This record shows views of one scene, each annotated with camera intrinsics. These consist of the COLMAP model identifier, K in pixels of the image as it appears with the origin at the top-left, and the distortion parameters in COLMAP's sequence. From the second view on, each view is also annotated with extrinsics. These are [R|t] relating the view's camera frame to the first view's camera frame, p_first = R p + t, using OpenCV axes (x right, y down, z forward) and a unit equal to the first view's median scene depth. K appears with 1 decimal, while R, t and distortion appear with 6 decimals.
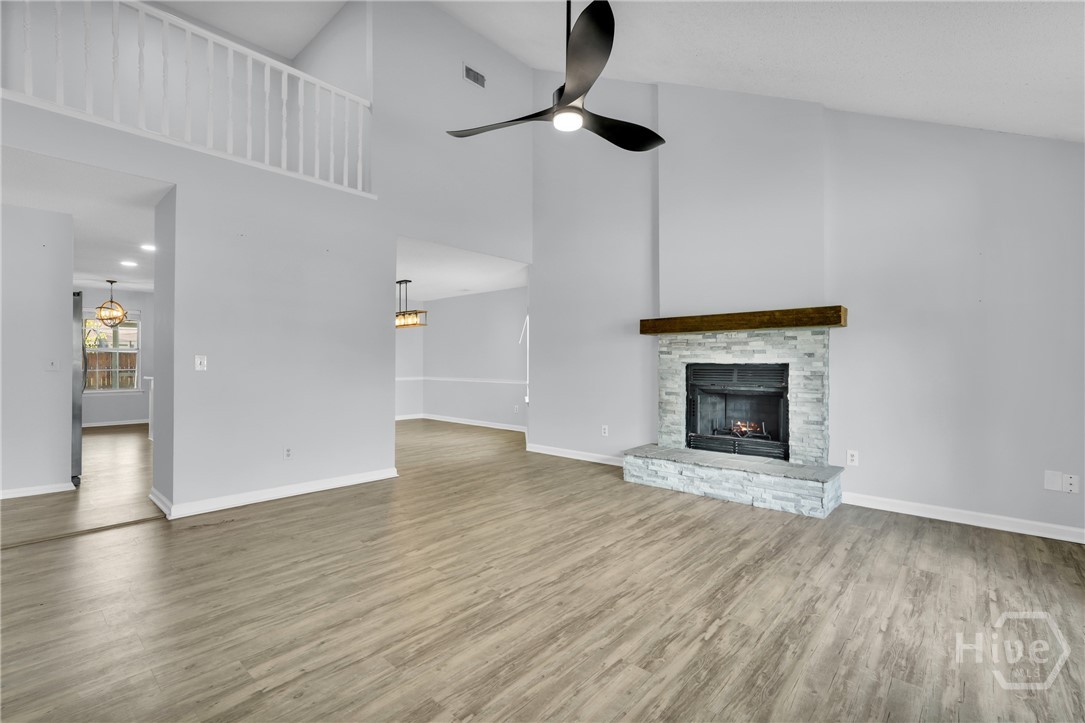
lens RADIAL K [[487.9, 0, 537.5], [0, 487.9, 362.3], [0, 0, 1]] dist [-0.015881, 0.003606]
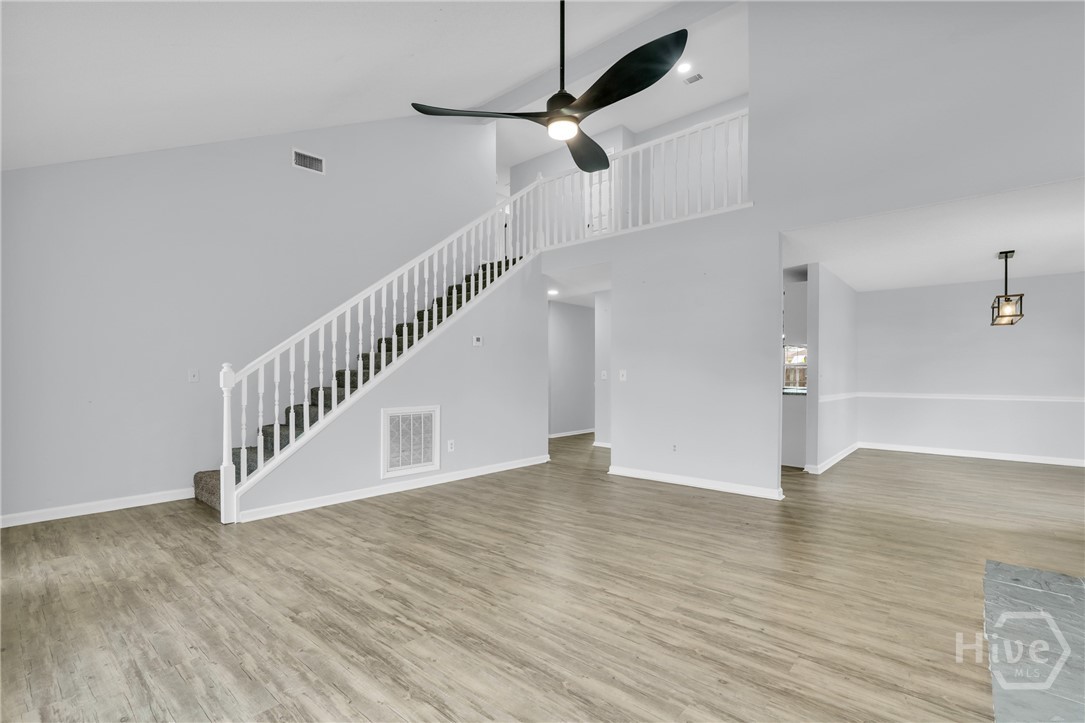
lens RADIAL K [[487.9, 0, 535.3], [0, 487.9, 363.9], [0, 0, 1]] dist [-0.015881, 0.003606]
pose [[0.013299, -0.025913, -0.999576, 0.818878], [0.002569, 0.999662, -0.025881, 0.004419], [0.999908, -0.002224, 0.013361, 0.713867]]
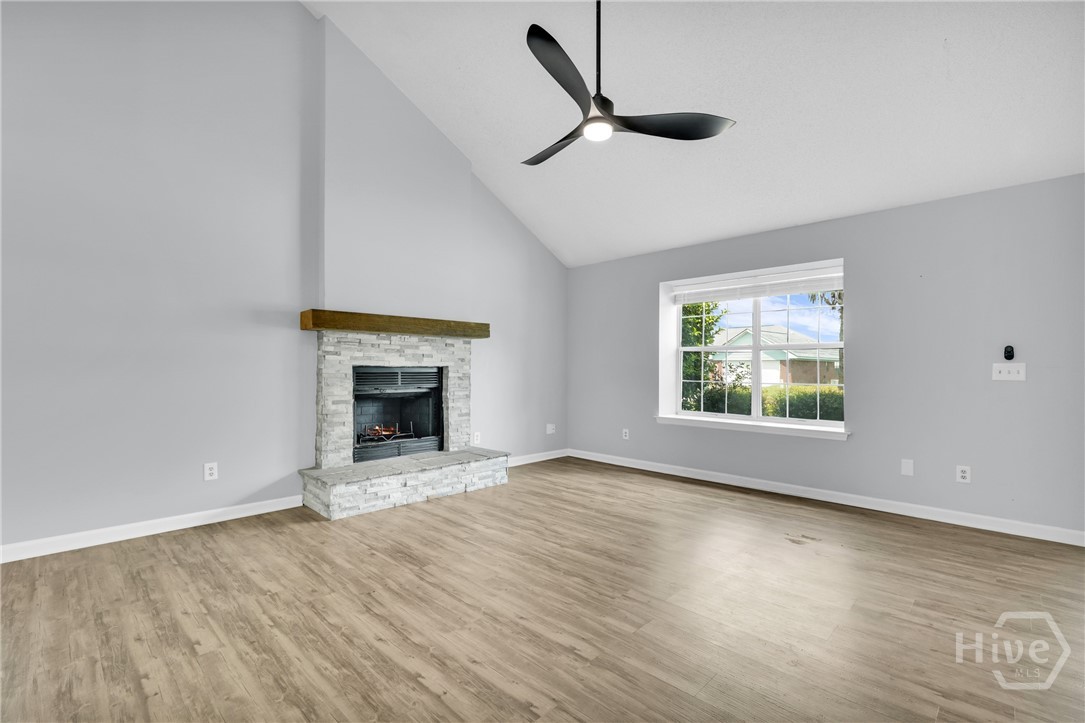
lens RADIAL K [[487.9, 0, 545.8], [0, 487.9, 369.8], [0, 0, 1]] dist [-0.015881, 0.003606]
pose [[0.027859, -0.005380, 0.999597, -0.728976], [-0.007587, 0.999956, 0.005593, 0.001343], [-0.999583, -0.007740, 0.027817, 0.827325]]
